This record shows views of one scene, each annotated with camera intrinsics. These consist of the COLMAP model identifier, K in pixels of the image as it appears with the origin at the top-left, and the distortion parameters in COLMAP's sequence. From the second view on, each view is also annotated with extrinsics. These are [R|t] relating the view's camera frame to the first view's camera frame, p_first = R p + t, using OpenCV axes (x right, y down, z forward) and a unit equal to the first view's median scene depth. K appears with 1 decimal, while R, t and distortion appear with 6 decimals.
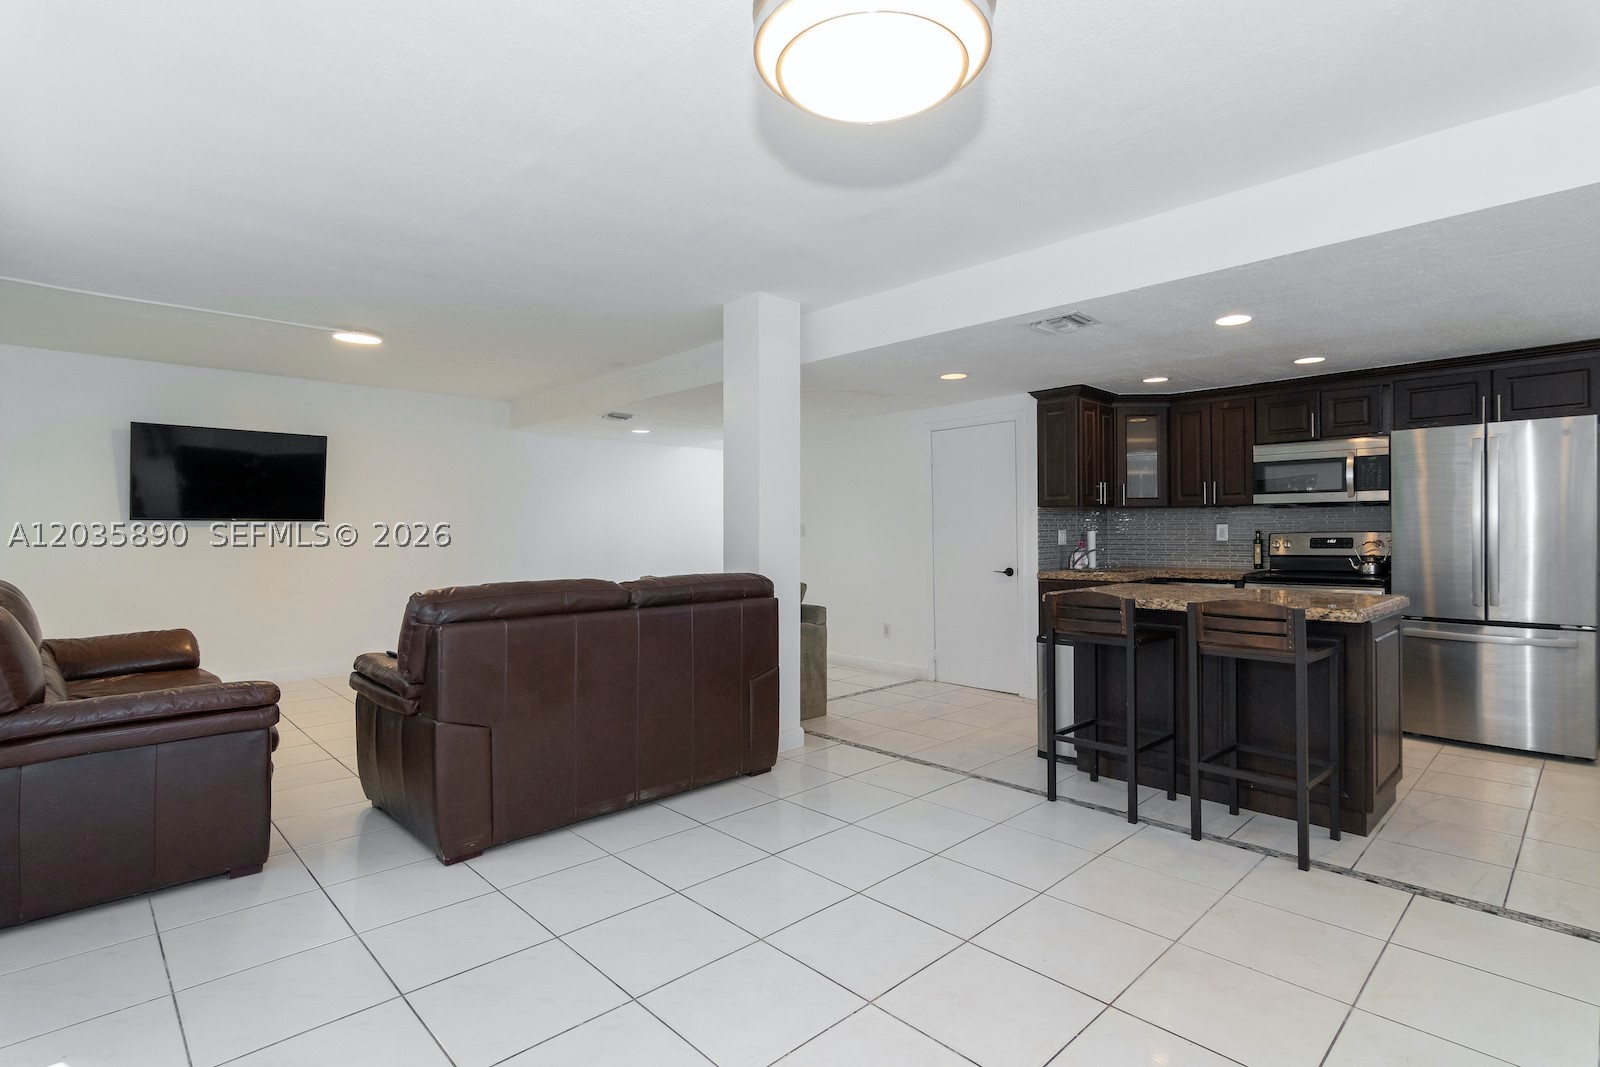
lens RADIAL K [[793.7, 0, 812.2], [0, 793.7, 532.2], [0, 0, 1]] dist [-0.003082, 0.002587]
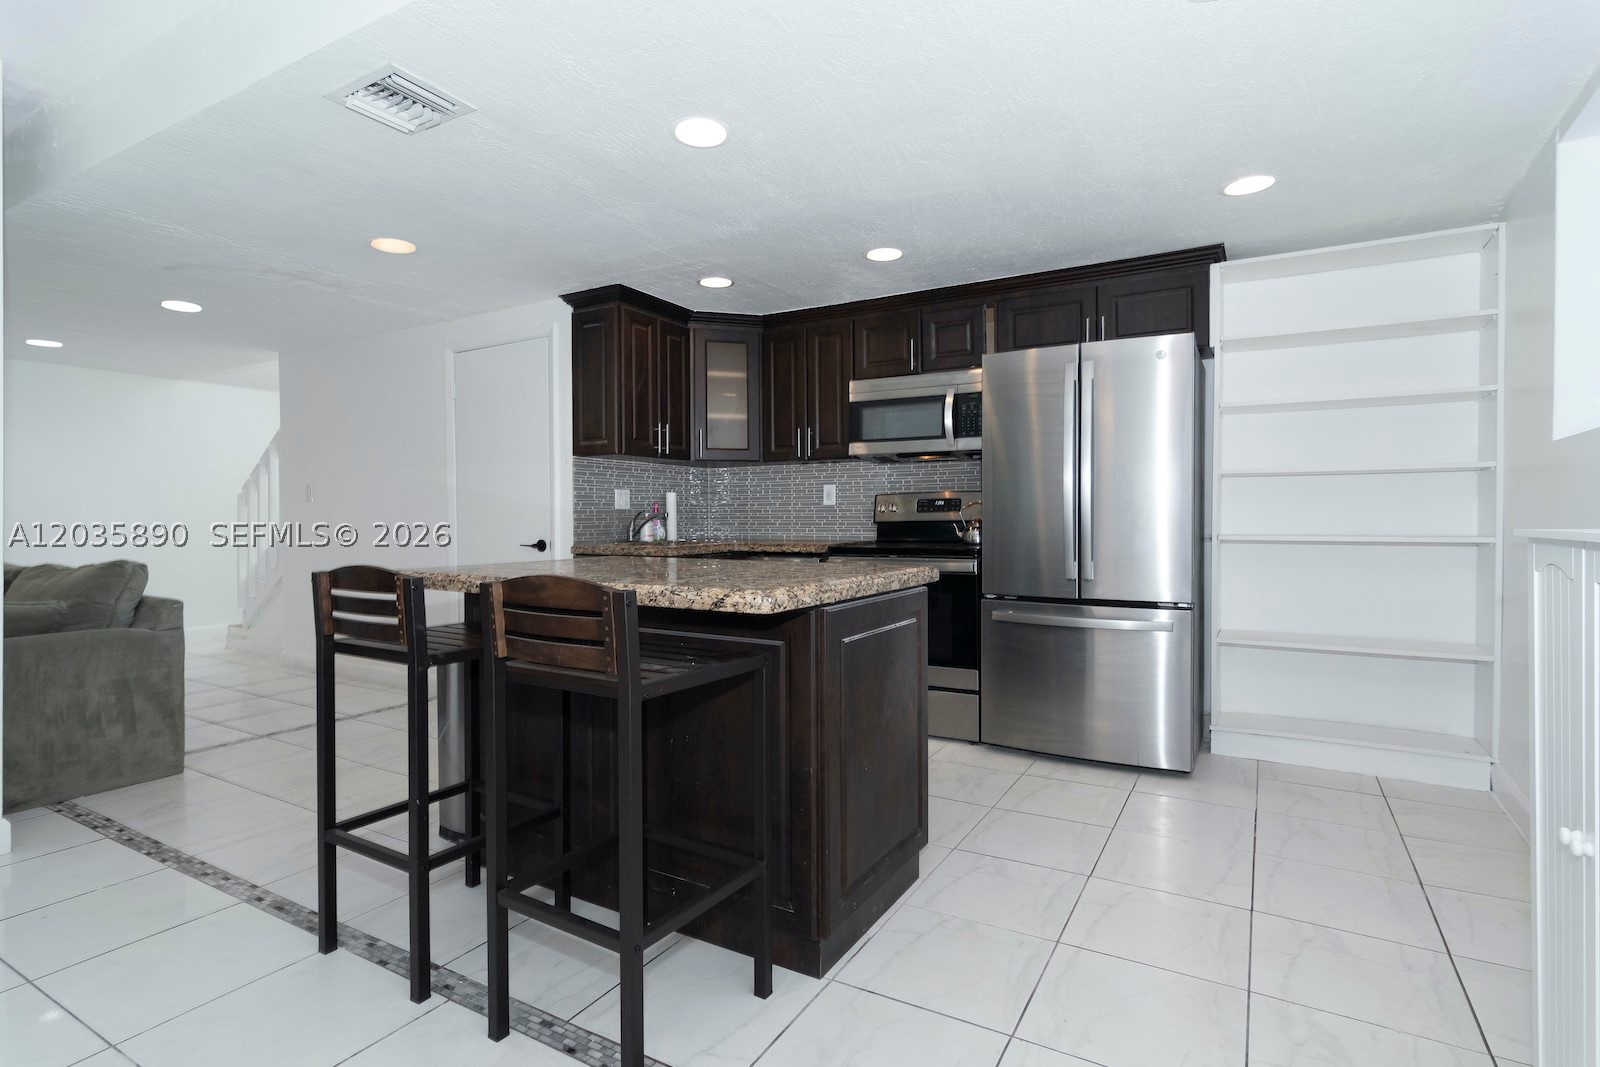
lens RADIAL K [[793.7, 0, 793.9], [0, 793.7, 528.4], [0, 0, 1]] dist [-0.003082, 0.002587]
pose [[0.968062, -0.001906, 0.250702, 0.314238], [-0.001185, 0.999925, 0.012177, 0.027270], [-0.250706, -0.012085, 0.967988, 0.260828]]
